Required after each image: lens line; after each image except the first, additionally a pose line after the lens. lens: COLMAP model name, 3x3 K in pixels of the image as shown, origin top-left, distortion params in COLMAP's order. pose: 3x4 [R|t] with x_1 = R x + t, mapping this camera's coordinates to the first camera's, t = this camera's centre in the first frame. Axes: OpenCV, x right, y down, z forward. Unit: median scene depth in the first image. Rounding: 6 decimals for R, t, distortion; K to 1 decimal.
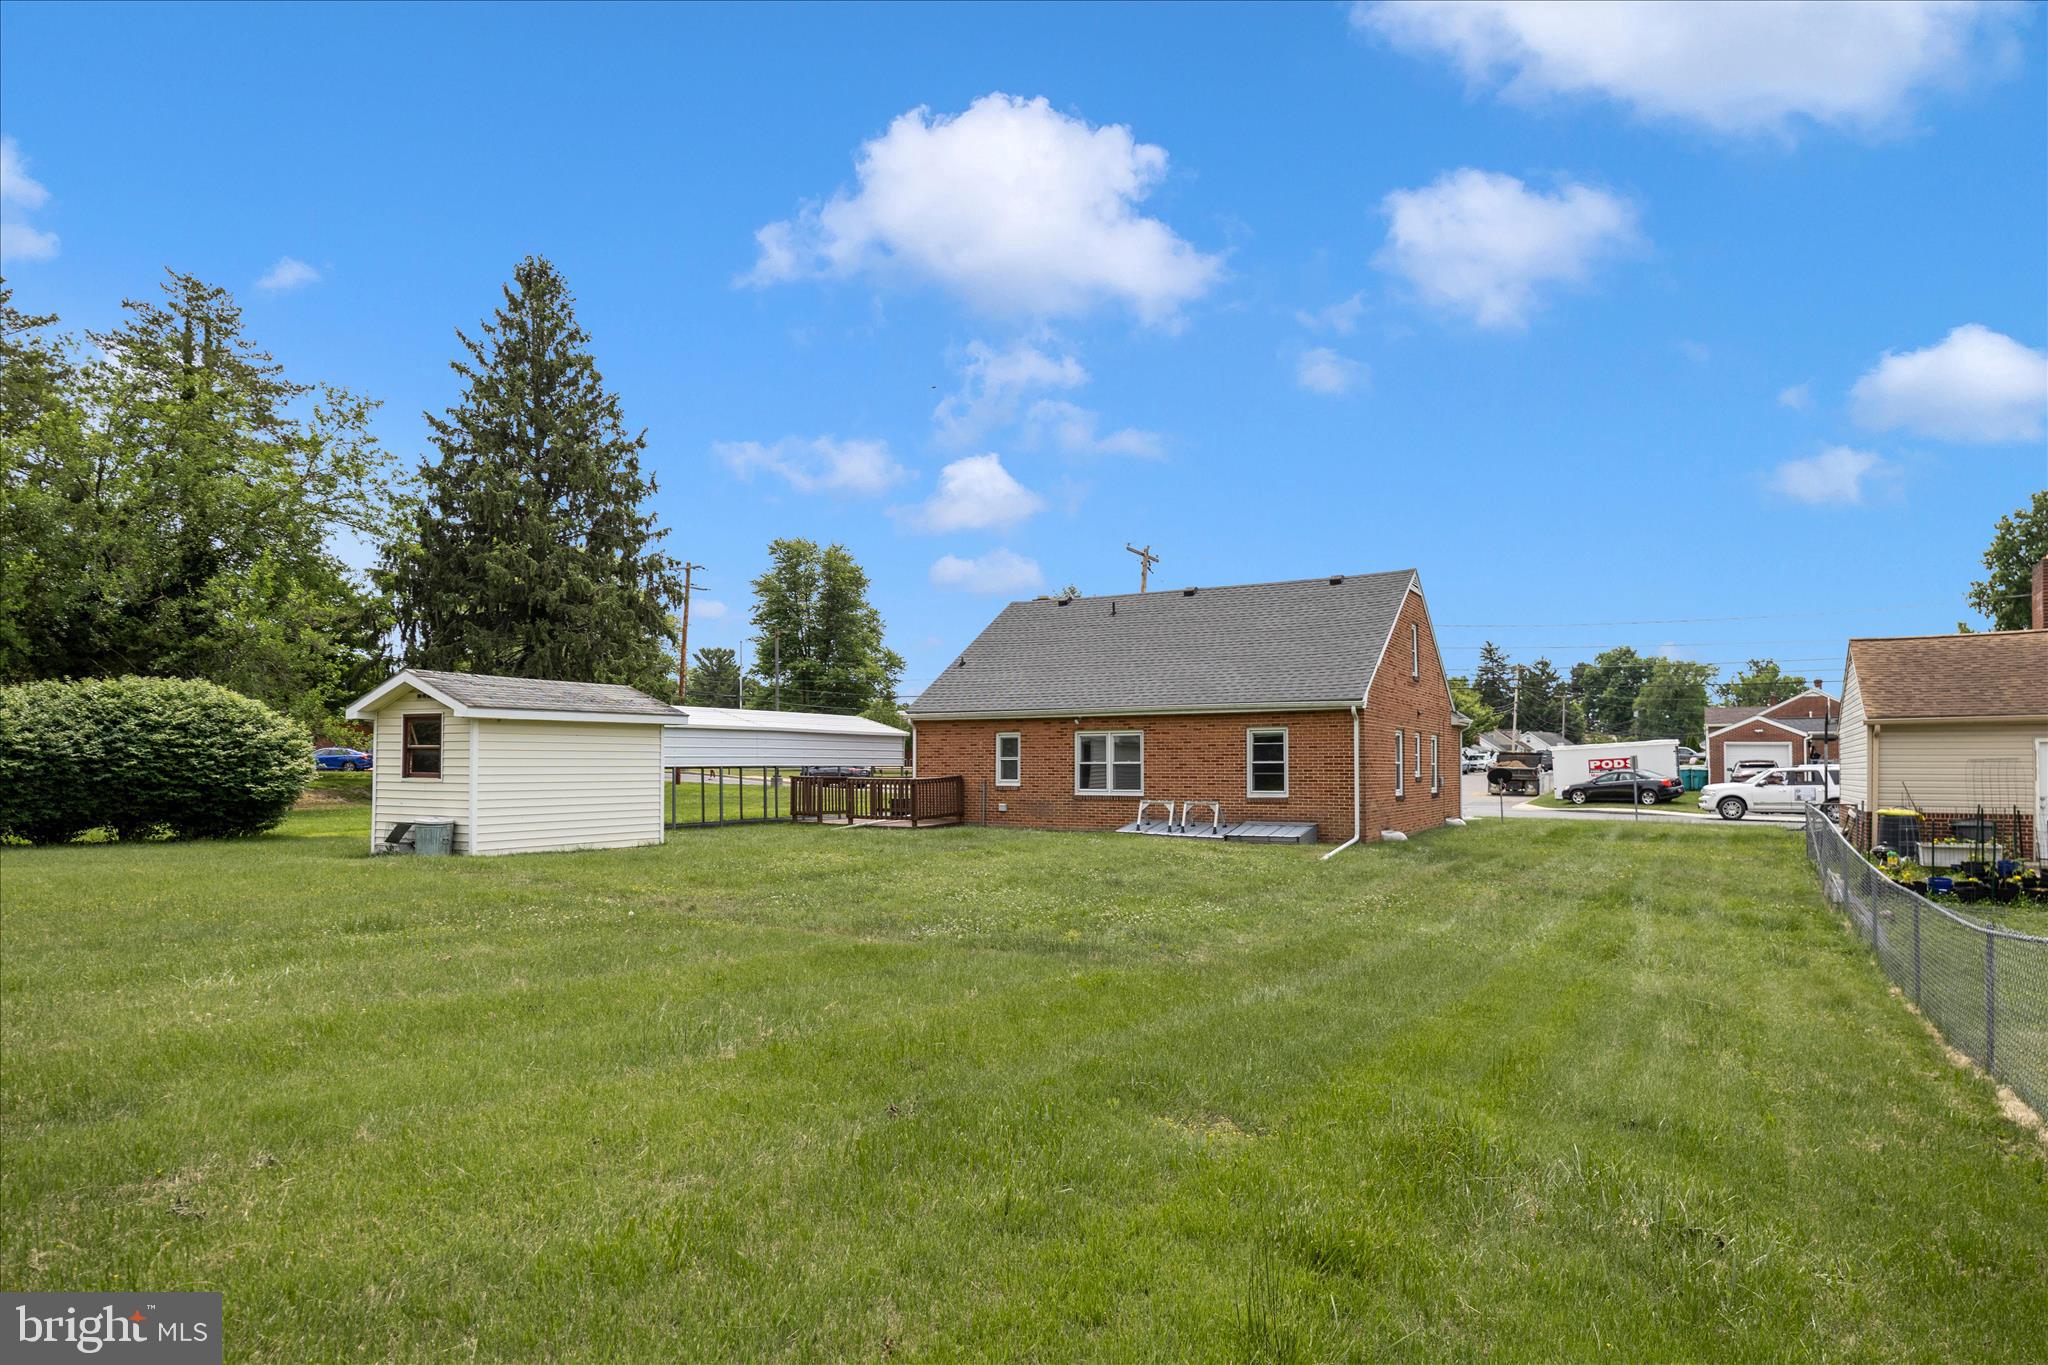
lens RADIAL K [[1128.5, 0, 1046.4], [0, 1128.5, 763.8], [0, 0, 1]] dist [-0.003099, -0.002103]
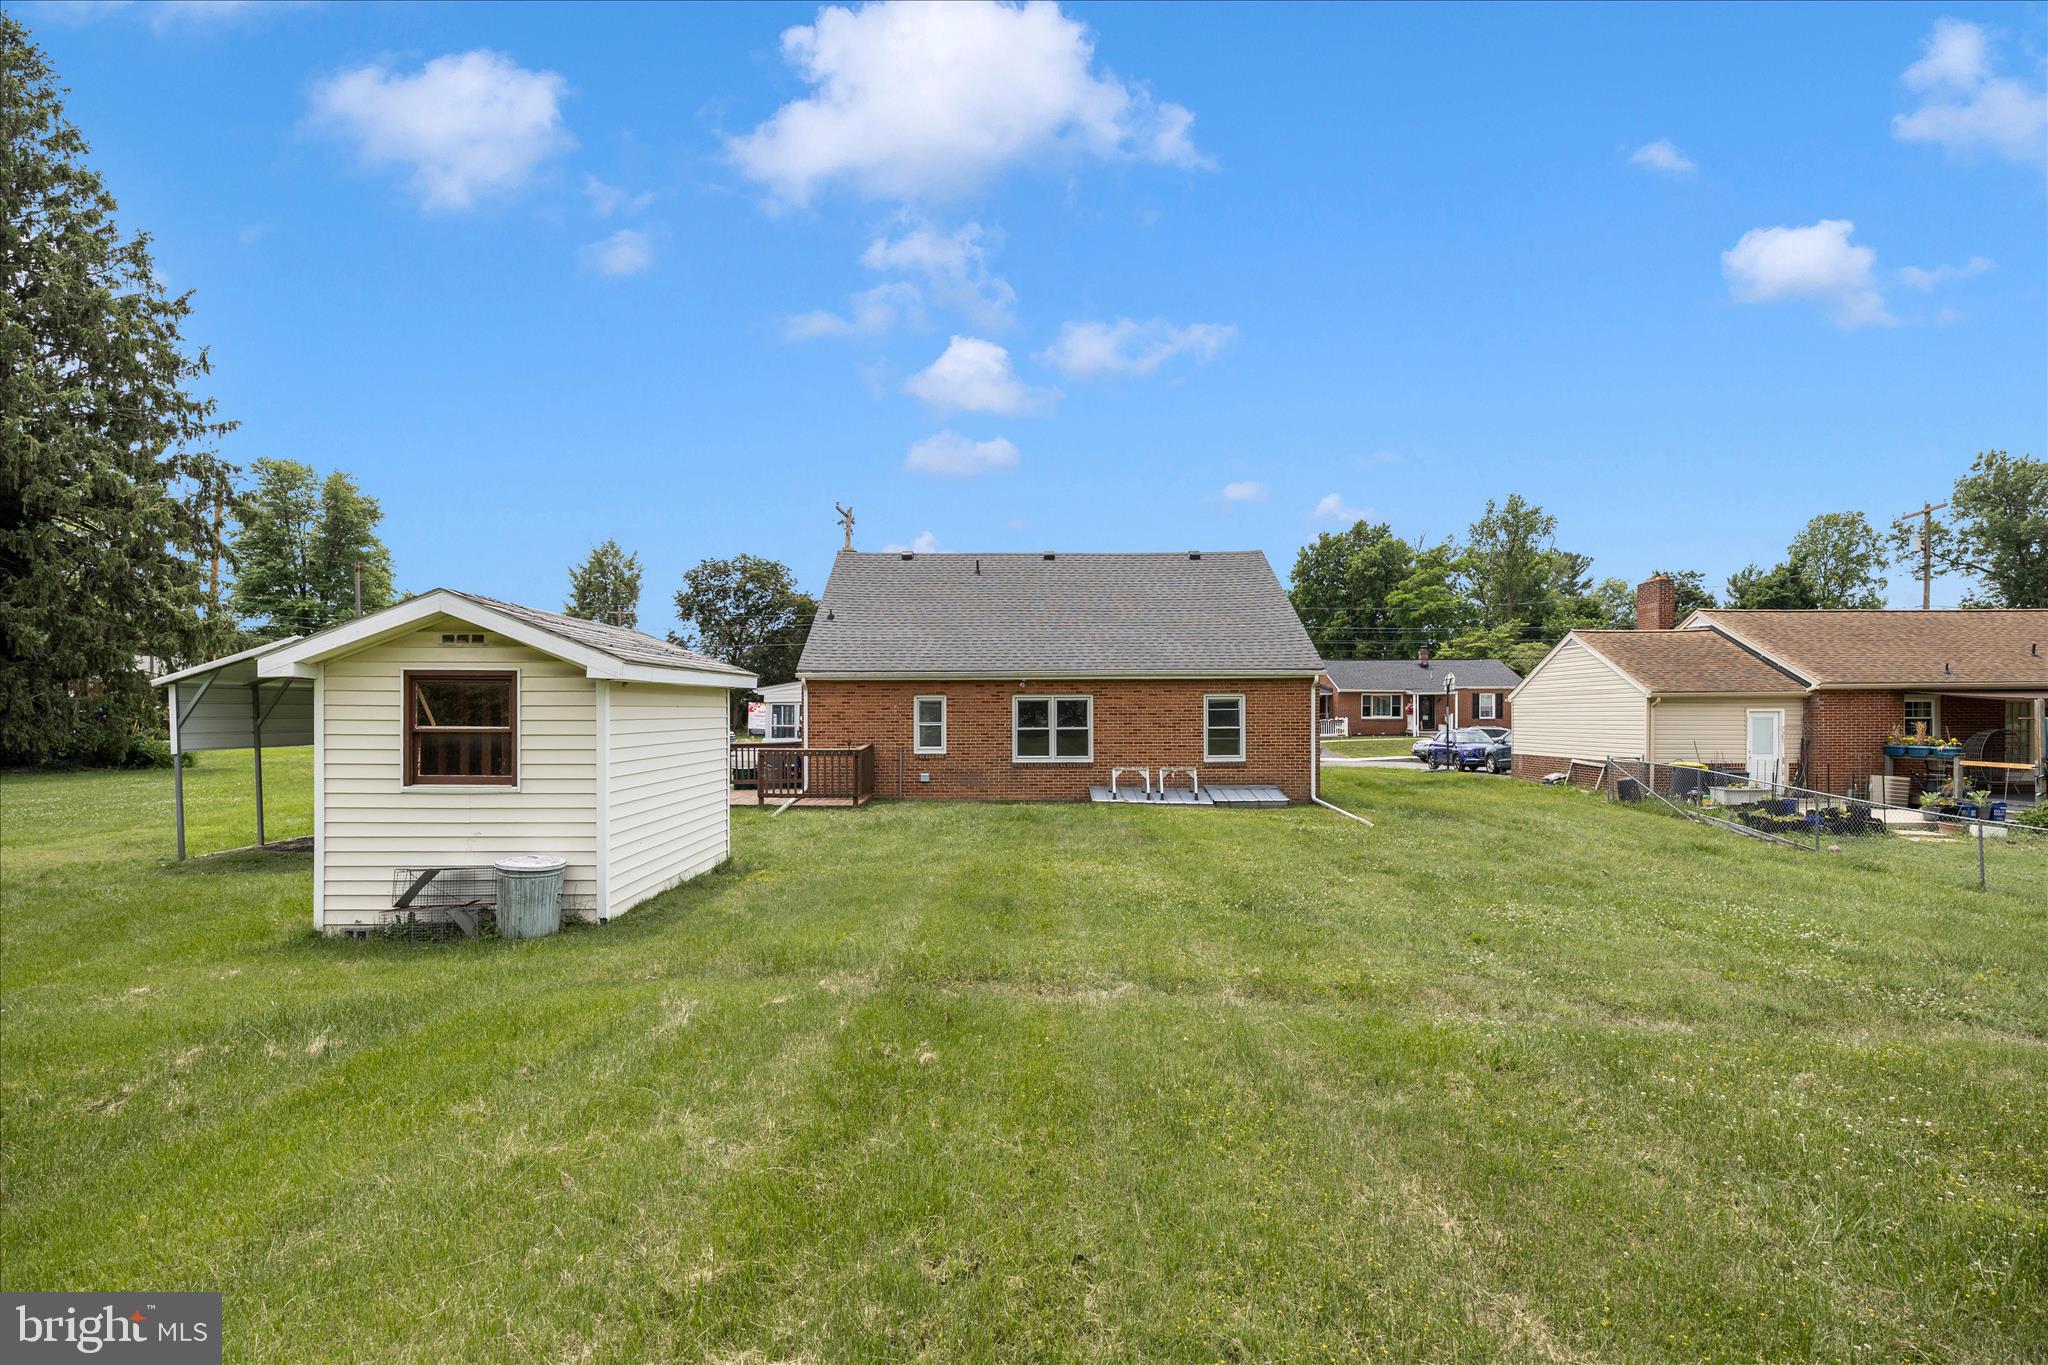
lens RADIAL K [[955.1, 0, 1015.7], [0, 955.1, 730.7], [0, 0, 1]] dist [-0.013791, 0.001713]
pose [[0.868456, -0.012213, 0.495616, -0.370544], [0.001712, 0.999764, 0.021635, -0.016280], [-0.495763, -0.017940, 0.868272, 0.307721]]
